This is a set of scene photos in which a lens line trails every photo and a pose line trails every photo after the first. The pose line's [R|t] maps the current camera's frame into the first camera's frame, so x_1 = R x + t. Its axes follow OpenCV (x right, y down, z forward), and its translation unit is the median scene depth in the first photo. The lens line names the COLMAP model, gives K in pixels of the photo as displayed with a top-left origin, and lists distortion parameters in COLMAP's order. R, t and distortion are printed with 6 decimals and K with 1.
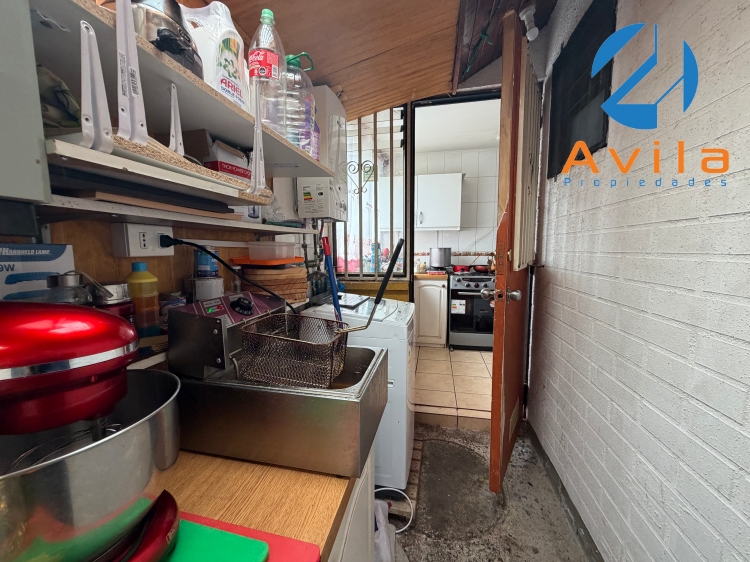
lens RADIAL K [[297.5, 0, 373.9], [0, 297.5, 282.5], [0, 0, 1]] dist [-0.000531, 0.000110]
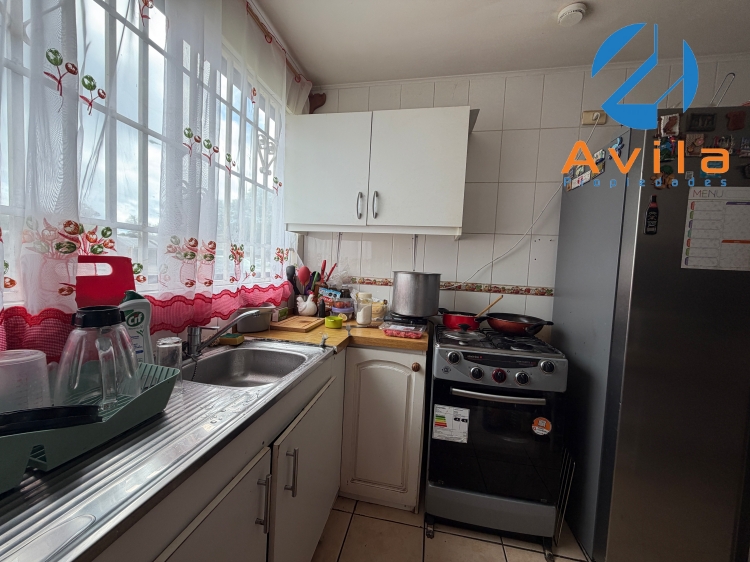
lens RADIAL K [[297.5, 0, 373.9], [0, 297.5, 282.5], [0, 0, 1]] dist [-0.000531, 0.000110]
pose [[0.998678, 0.049263, 0.014691, 0.161847], [-0.048562, 0.997815, -0.044797, -0.082439], [-0.016866, 0.044025, 0.998888, 0.582042]]
